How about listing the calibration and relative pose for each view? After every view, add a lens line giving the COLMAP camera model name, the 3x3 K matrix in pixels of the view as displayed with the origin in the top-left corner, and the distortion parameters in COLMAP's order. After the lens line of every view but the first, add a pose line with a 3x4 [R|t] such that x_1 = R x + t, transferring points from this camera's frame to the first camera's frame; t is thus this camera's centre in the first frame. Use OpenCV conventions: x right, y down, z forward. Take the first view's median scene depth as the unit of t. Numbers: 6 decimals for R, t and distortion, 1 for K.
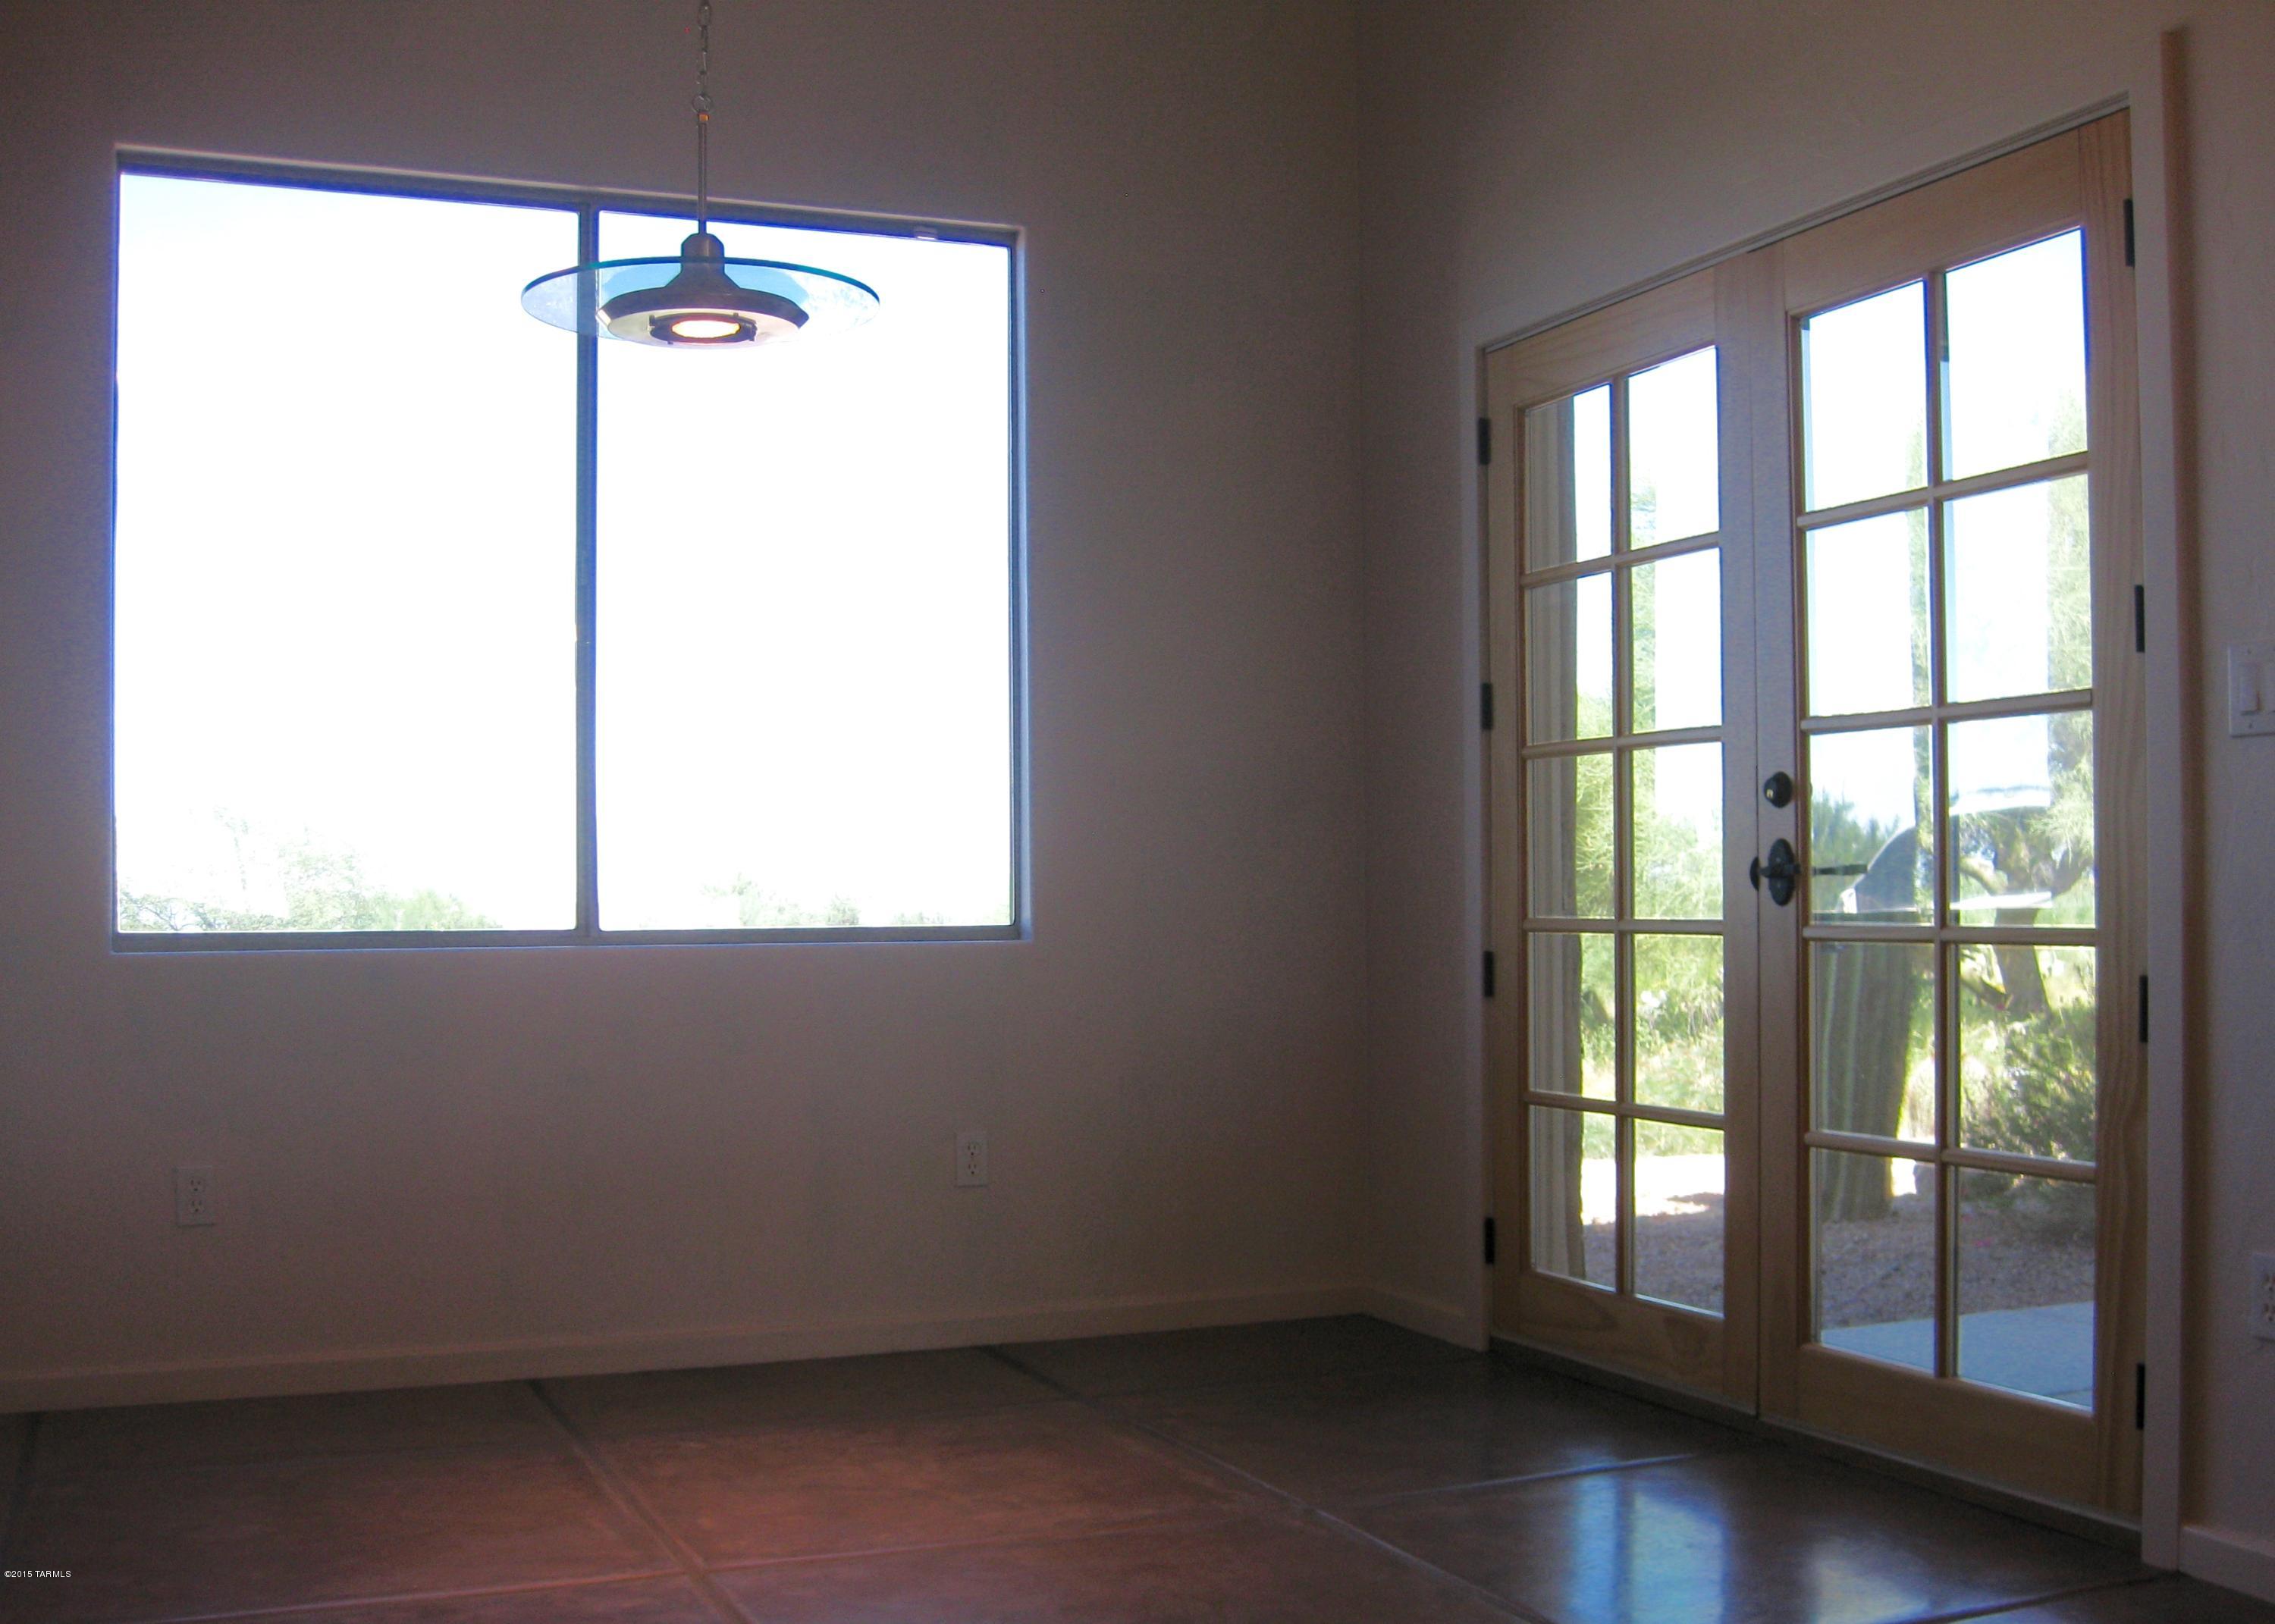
lens RADIAL K [[2411.5, 0, 1137.5], [0, 2411.5, 812.0], [0, 0, 1]] dist [-0.009635, -0.007318]
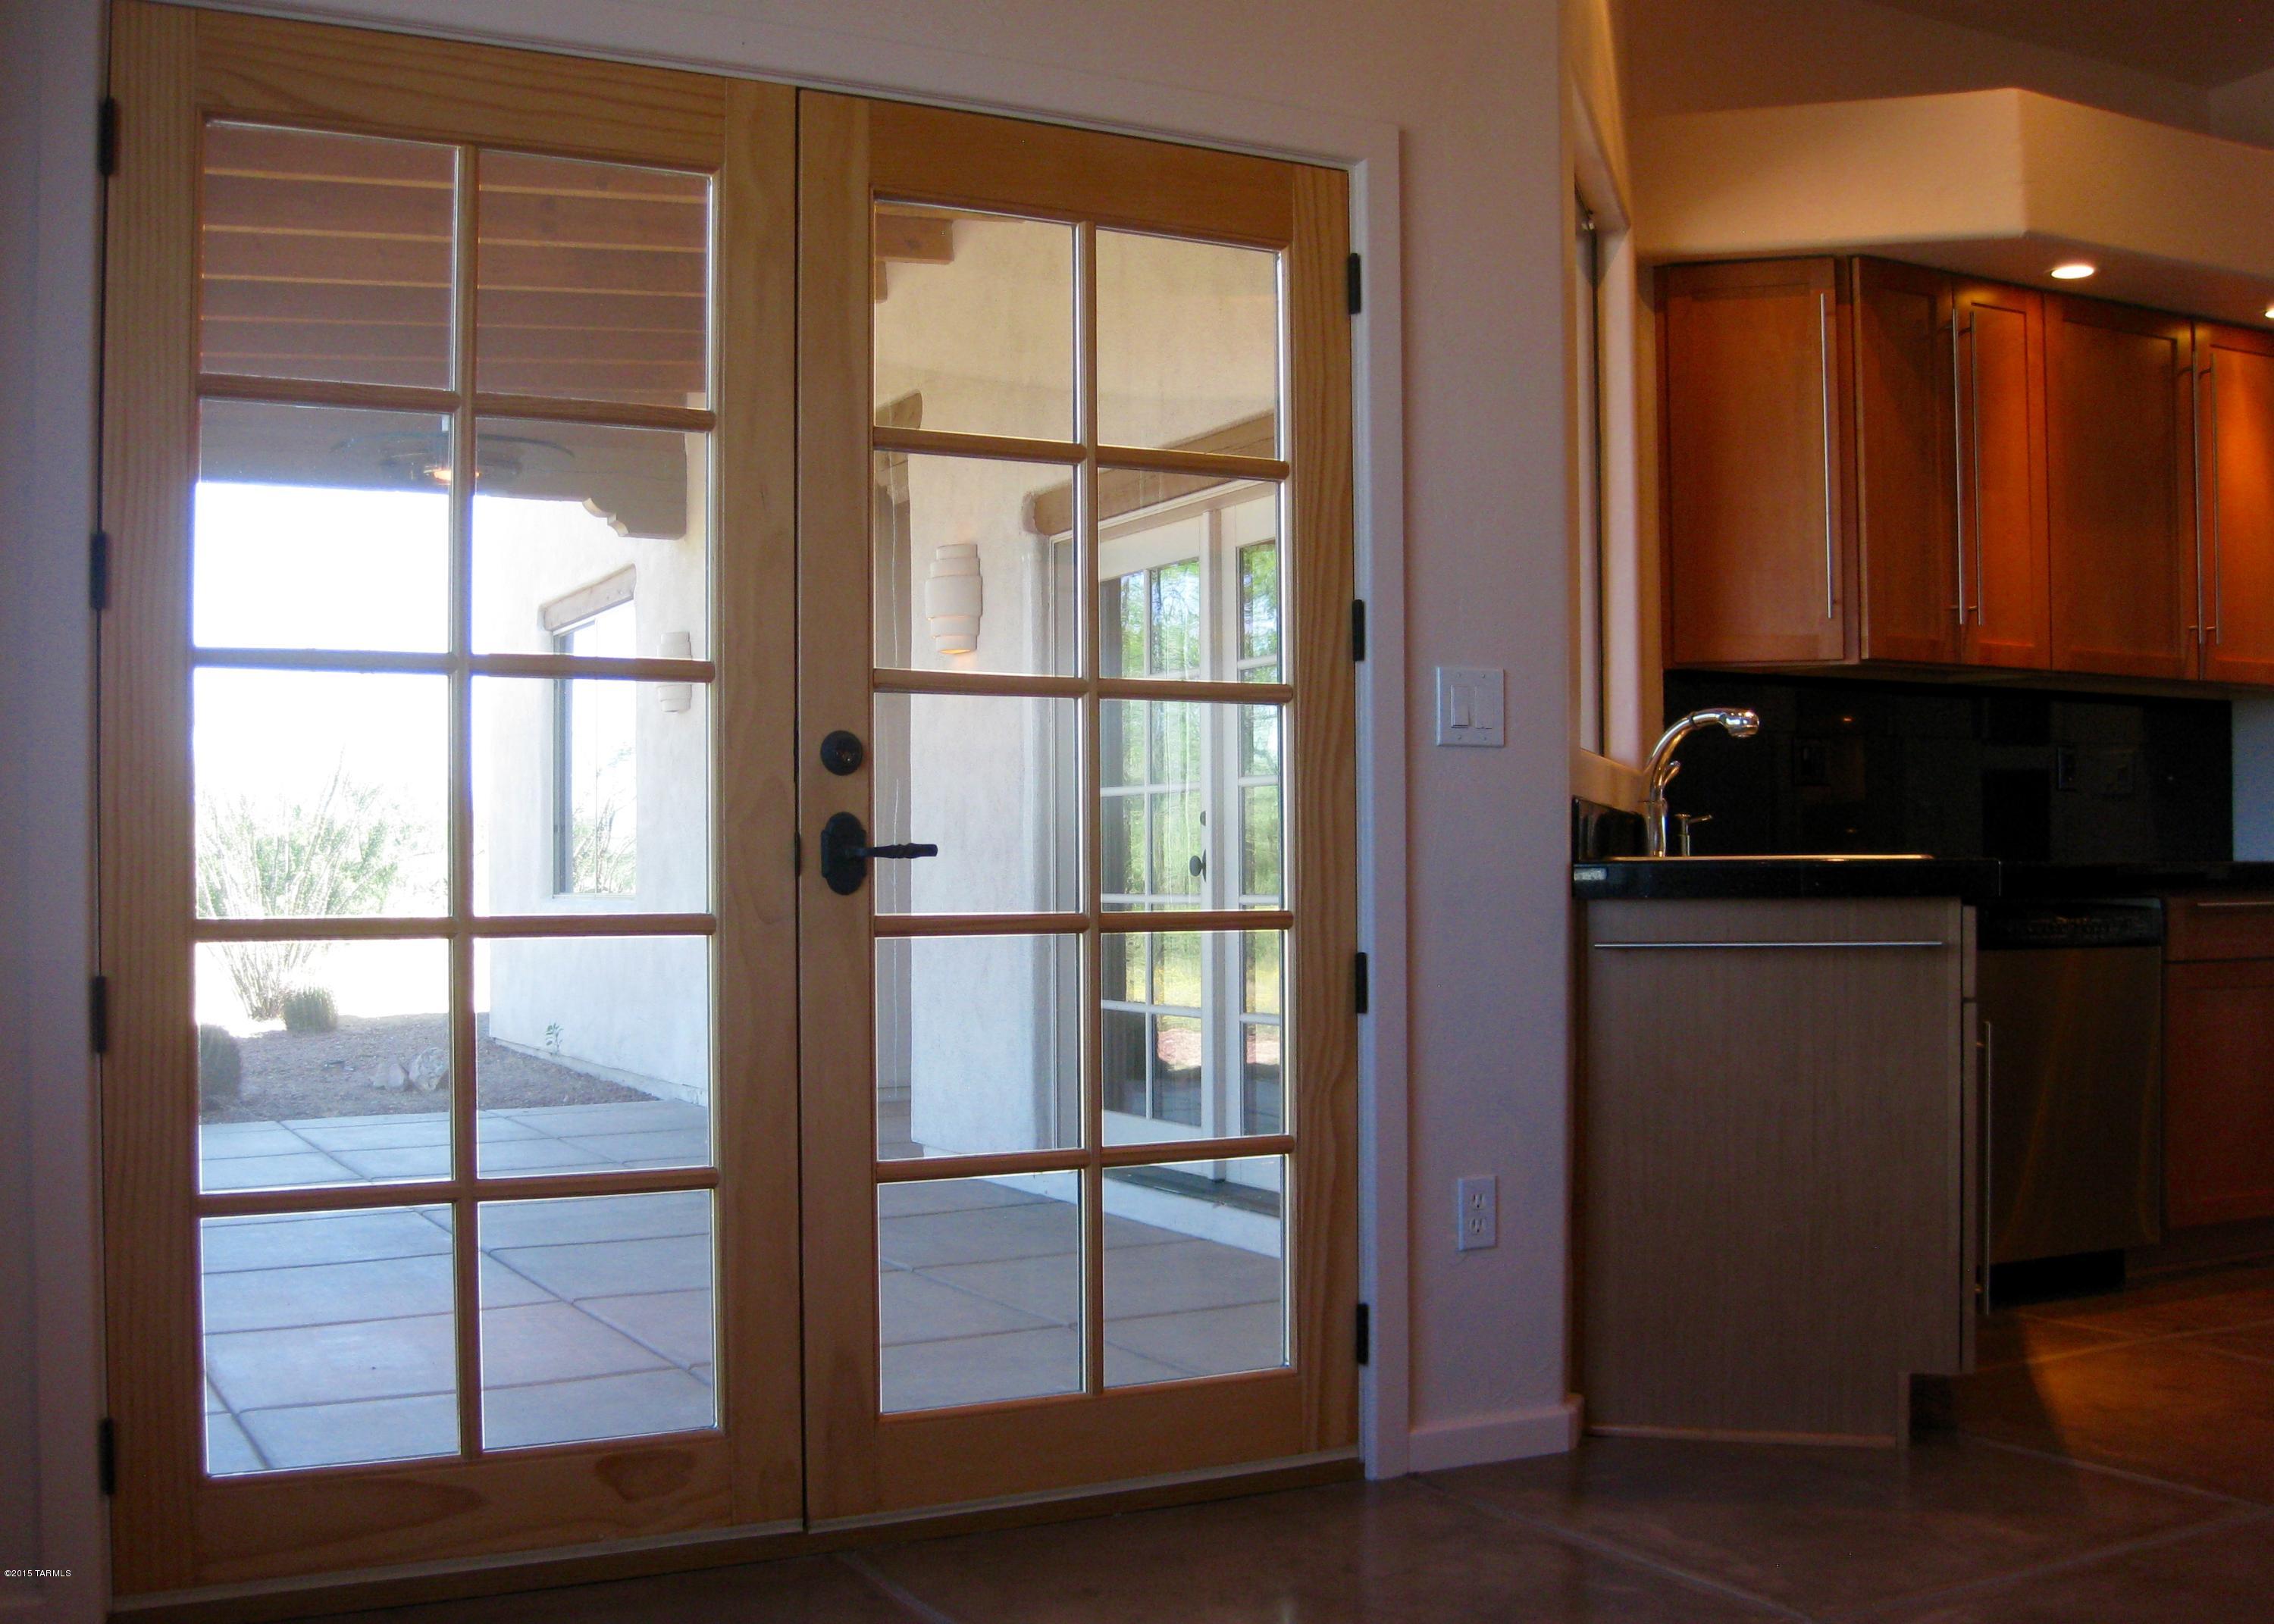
lens RADIAL K [[2459.5, 0, 1137.0], [0, 2459.5, 812.0], [0, 0, 1]] dist [-0.165293, 0.004802]
pose [[-0.066758, 0.034485, 0.997173, -0.608780], [-0.027494, 0.998959, -0.036388, 0.040686], [-0.997390, -0.029846, -0.065740, 1.028762]]
